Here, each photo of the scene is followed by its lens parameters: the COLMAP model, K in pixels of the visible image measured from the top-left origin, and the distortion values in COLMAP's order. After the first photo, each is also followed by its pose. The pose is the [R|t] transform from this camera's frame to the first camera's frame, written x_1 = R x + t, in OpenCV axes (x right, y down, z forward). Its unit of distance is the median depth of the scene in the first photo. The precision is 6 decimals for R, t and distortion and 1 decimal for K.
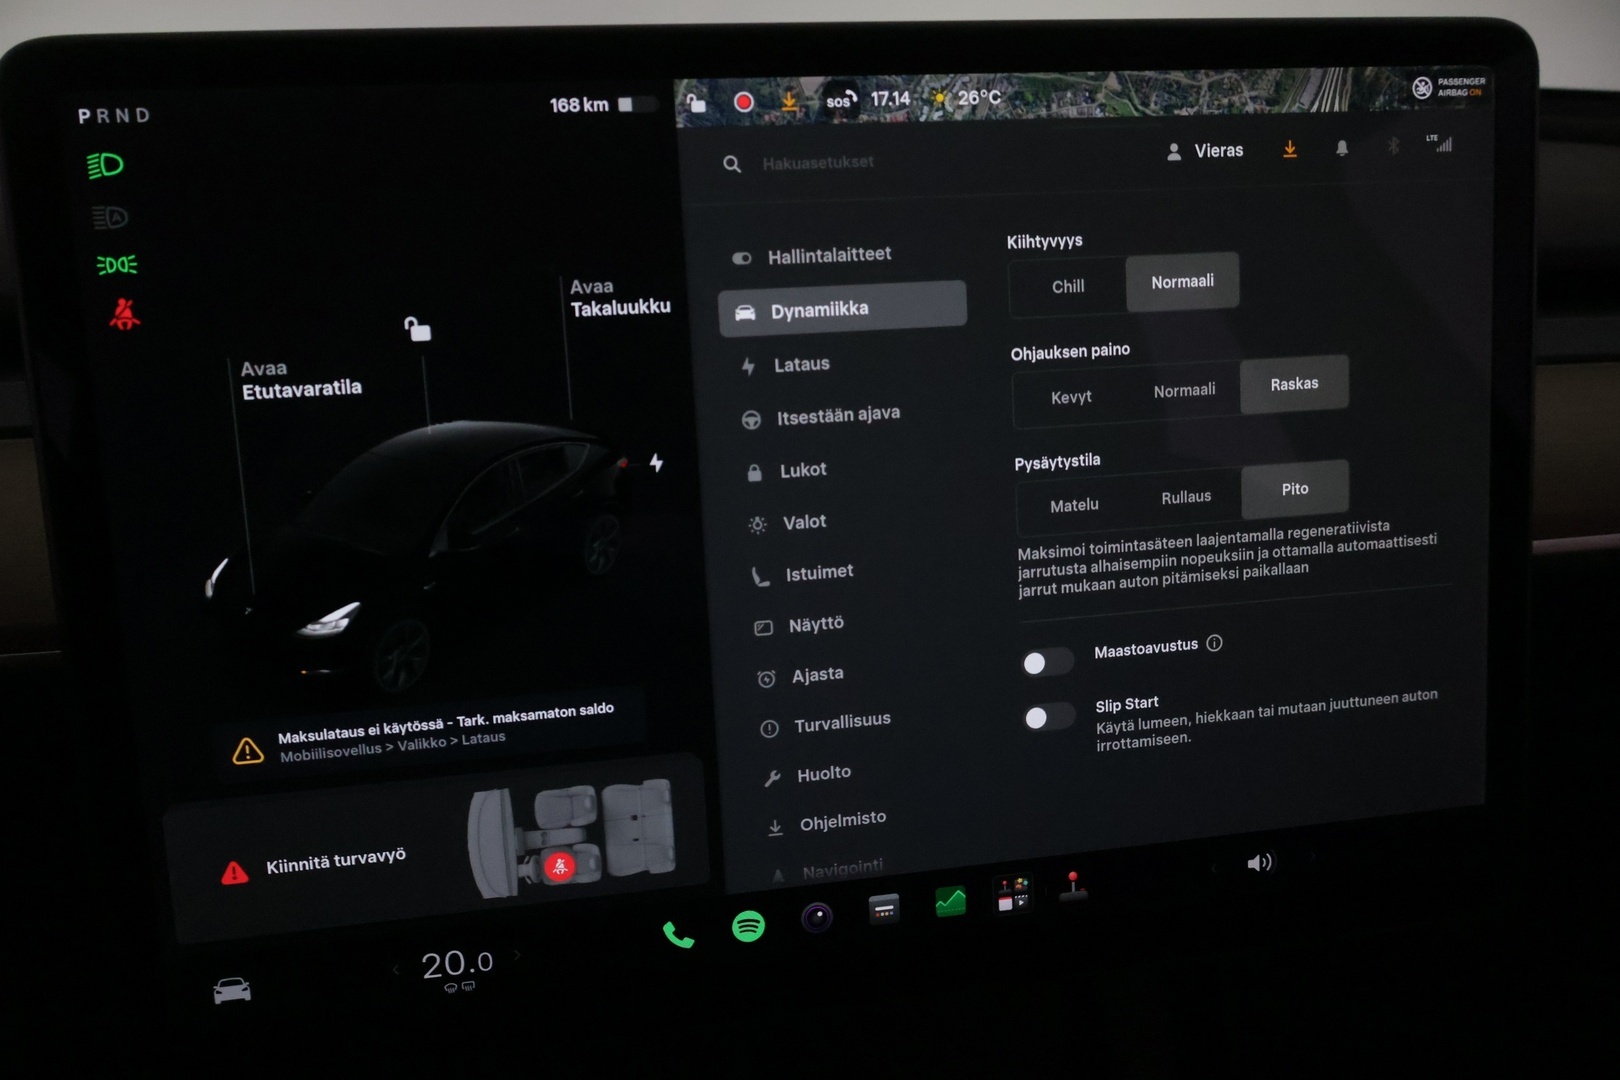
lens RADIAL K [[1387.6, 0, 802.9], [0, 1387.6, 542.7], [0, 0, 1]] dist [-0.004166, 0.001489]
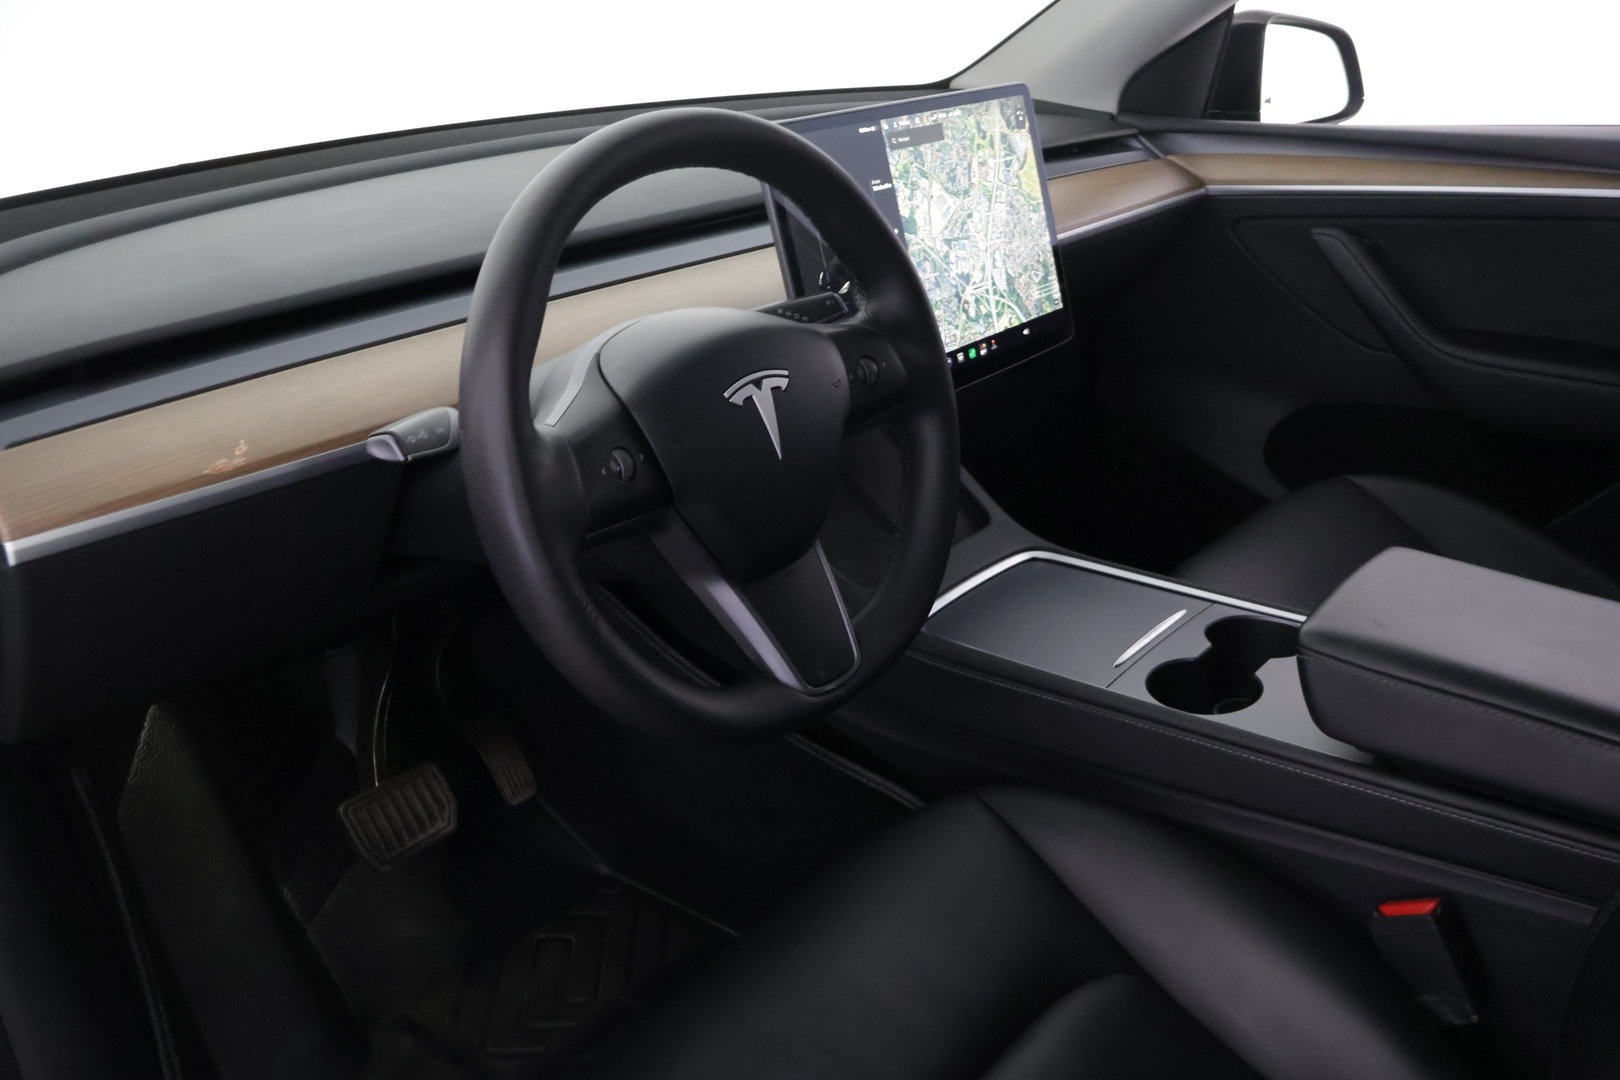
lens RADIAL K [[1359.3, 0, 810.0], [0, 1359.3, 540.0], [0, 0, 1]] dist [-0.005219, -0.000763]
pose [[0.783885, -0.264880, 0.561572, -2.355462], [0.262367, 0.961032, 0.087064, 0.327646], [-0.562751, 0.079090, 0.822834, -1.583114]]
